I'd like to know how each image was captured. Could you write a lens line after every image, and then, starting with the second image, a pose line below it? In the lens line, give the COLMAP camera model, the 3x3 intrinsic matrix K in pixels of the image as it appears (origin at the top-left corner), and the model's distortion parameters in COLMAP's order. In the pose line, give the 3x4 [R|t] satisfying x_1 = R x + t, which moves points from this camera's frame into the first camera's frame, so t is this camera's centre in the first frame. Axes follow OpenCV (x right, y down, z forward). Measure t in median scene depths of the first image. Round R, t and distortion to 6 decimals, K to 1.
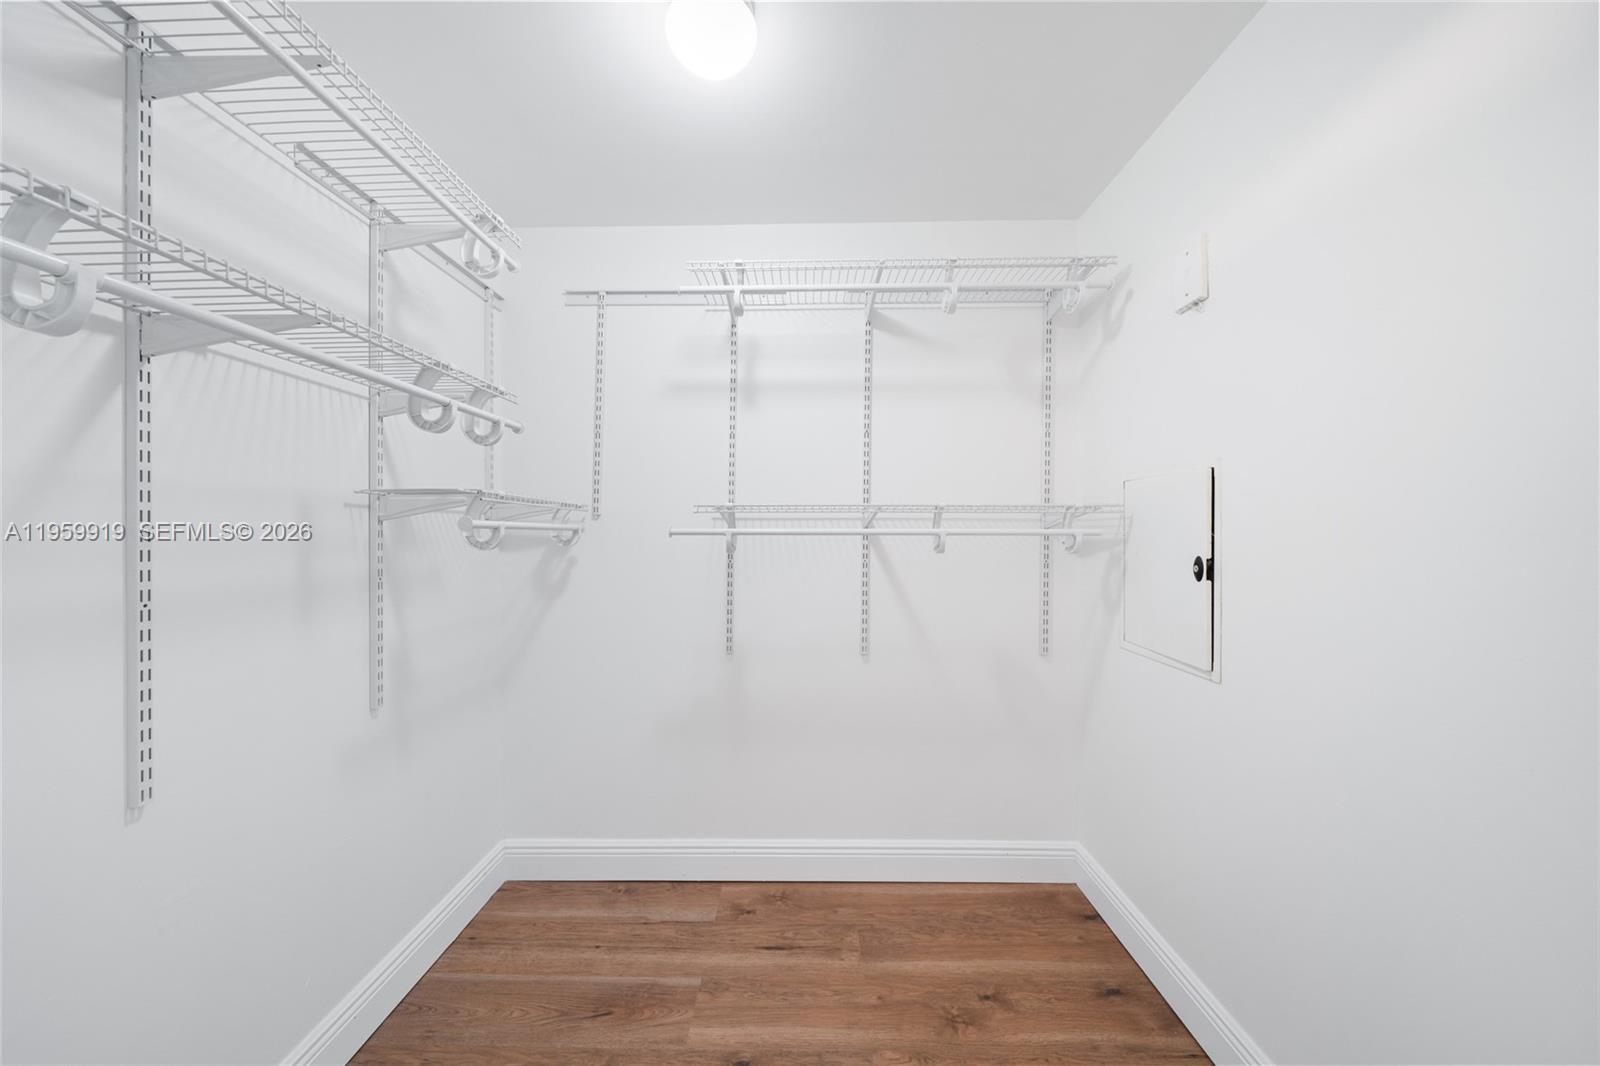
lens RADIAL K [[548.7, 0, 793.0], [0, 548.7, 540.9], [0, 0, 1]] dist [-0.000563, -0.000156]
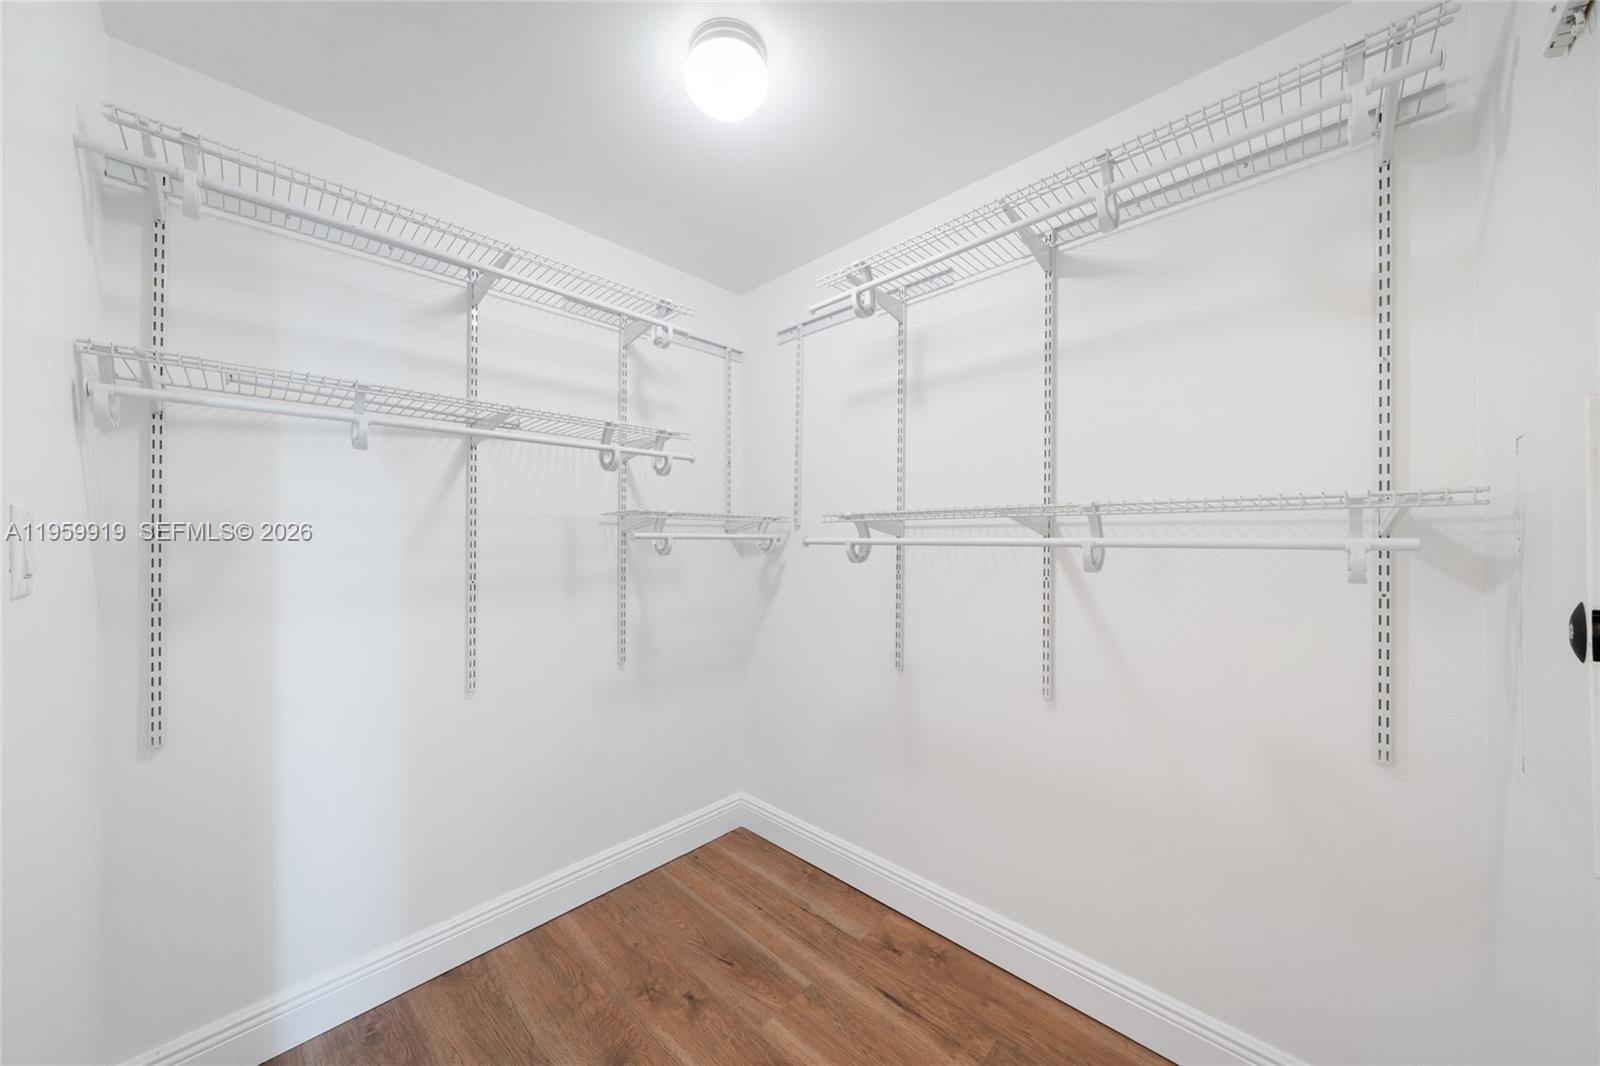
lens RADIAL K [[548.7, 0, 793.0], [0, 548.7, 540.9], [0, 0, 1]] dist [-0.000563, -0.000156]
pose [[0.728927, 0.002150, -0.684588, 0.435671], [-0.010272, 0.999917, -0.007797, -0.008023], [0.684515, 0.012716, 0.728888, 0.200157]]
